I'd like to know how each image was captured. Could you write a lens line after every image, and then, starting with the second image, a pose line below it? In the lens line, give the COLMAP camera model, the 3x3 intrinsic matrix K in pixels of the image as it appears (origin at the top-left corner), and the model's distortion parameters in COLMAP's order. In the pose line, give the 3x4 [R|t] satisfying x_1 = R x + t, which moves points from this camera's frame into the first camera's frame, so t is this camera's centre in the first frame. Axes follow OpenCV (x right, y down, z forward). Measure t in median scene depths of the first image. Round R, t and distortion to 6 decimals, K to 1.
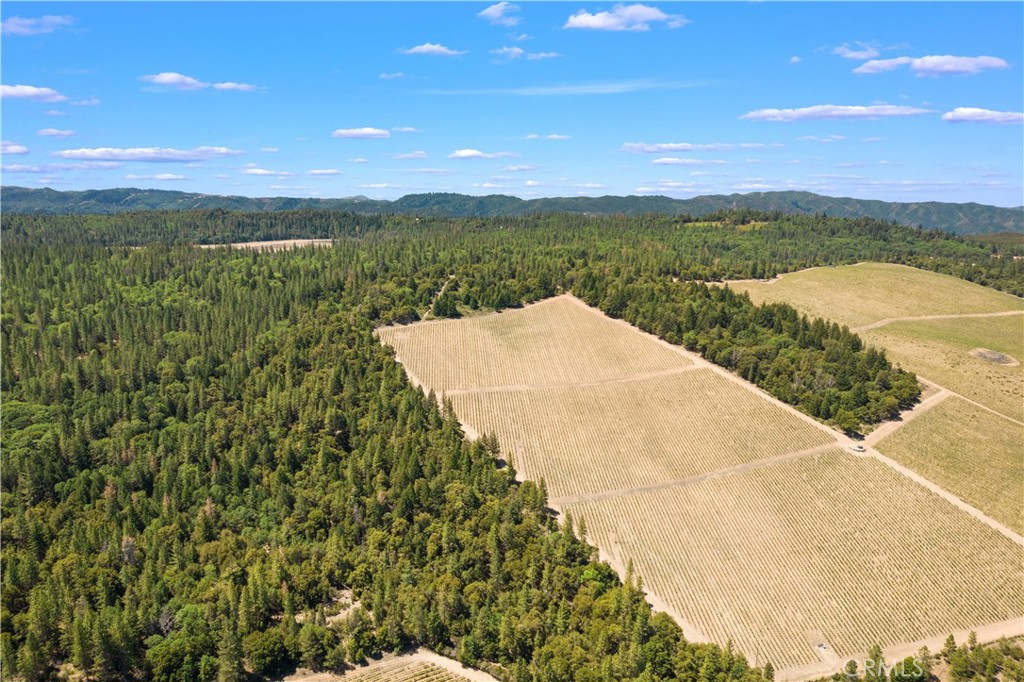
lens RADIAL K [[654.7, 0, 518.3], [0, 654.7, 343.8], [0, 0, 1]] dist [-0.072852, 0.062629]
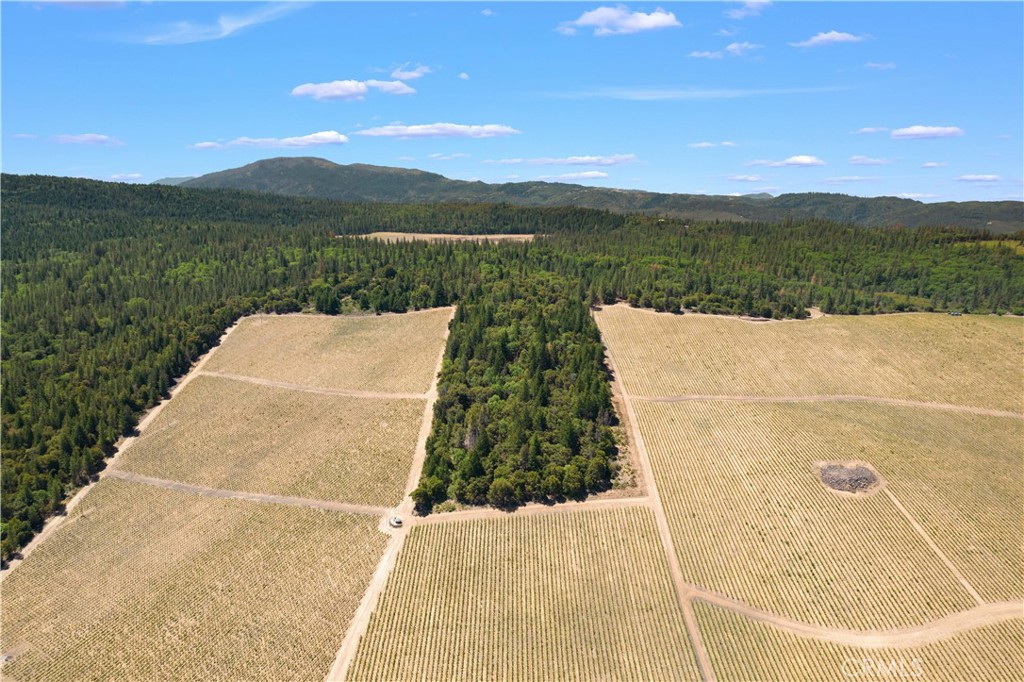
lens RADIAL K [[654.7, 0, 518.3], [0, 654.7, 343.8], [0, 0, 1]] dist [-0.072852, 0.062629]
pose [[0.812389, 0.145277, -0.564728, 0.765585], [-0.141769, 0.988617, 0.050381, -0.088516], [0.565619, 0.039132, 0.823738, 0.280065]]
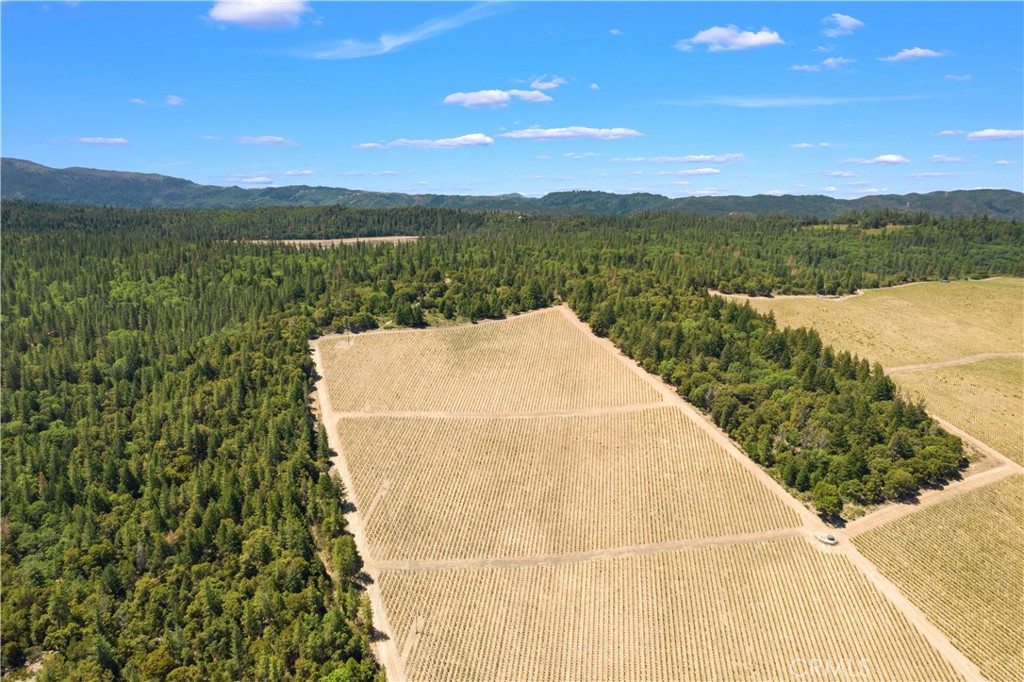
lens RADIAL K [[654.7, 0, 518.3], [0, 654.7, 343.8], [0, 0, 1]] dist [-0.072852, 0.062629]
pose [[0.971465, 0.053758, -0.231011, 0.243016], [-0.053188, 0.998547, 0.008698, -0.031869], [0.231143, 0.003837, 0.972912, 0.151011]]
